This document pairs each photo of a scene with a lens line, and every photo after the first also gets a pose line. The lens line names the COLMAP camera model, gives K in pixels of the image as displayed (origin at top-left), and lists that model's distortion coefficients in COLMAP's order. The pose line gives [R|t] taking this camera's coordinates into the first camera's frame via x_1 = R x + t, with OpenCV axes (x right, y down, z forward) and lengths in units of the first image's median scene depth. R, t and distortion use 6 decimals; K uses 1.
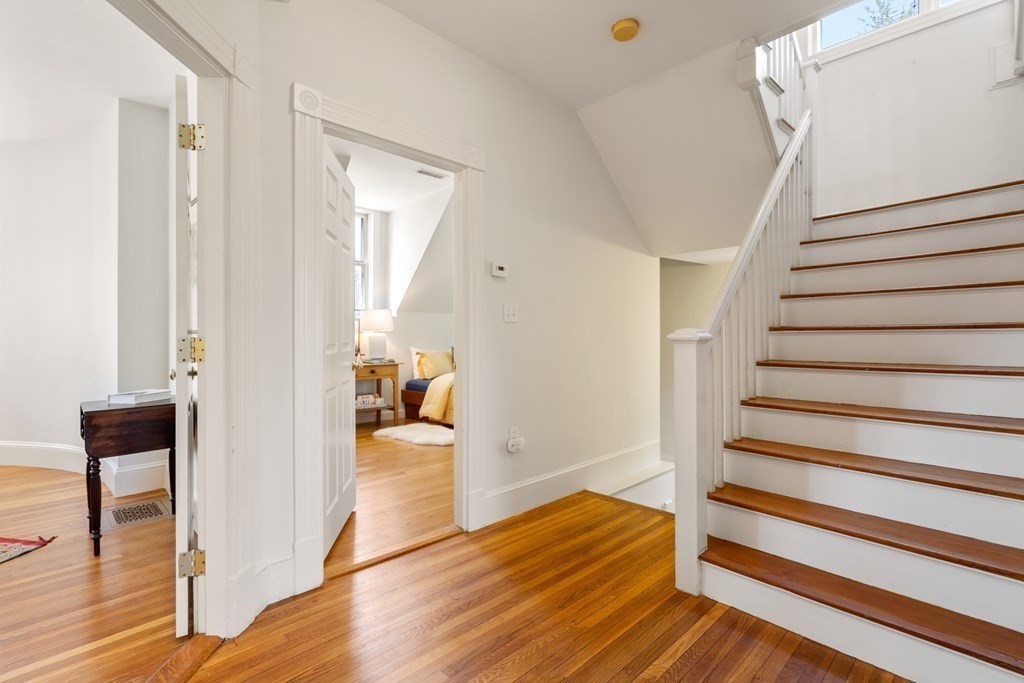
lens RADIAL K [[480.0, 0, 513.3], [0, 480.0, 332.0], [0, 0, 1]] dist [-0.003473, 0.001595]
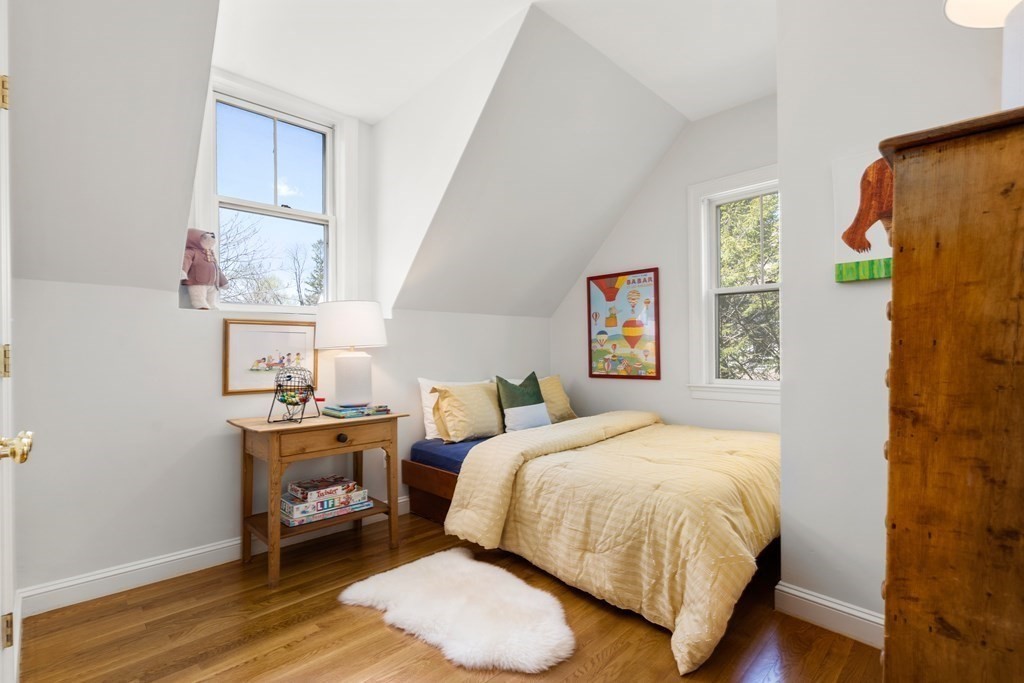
lens RADIAL K [[480.0, 0, 516.4], [0, 480.0, 345.3], [0, 0, 1]] dist [-0.003473, 0.001595]
pose [[0.999508, -0.006534, 0.030677, -0.133723], [0.006323, 0.999956, 0.006970, -0.006910], [-0.030721, -0.006772, 0.999505, 0.513027]]
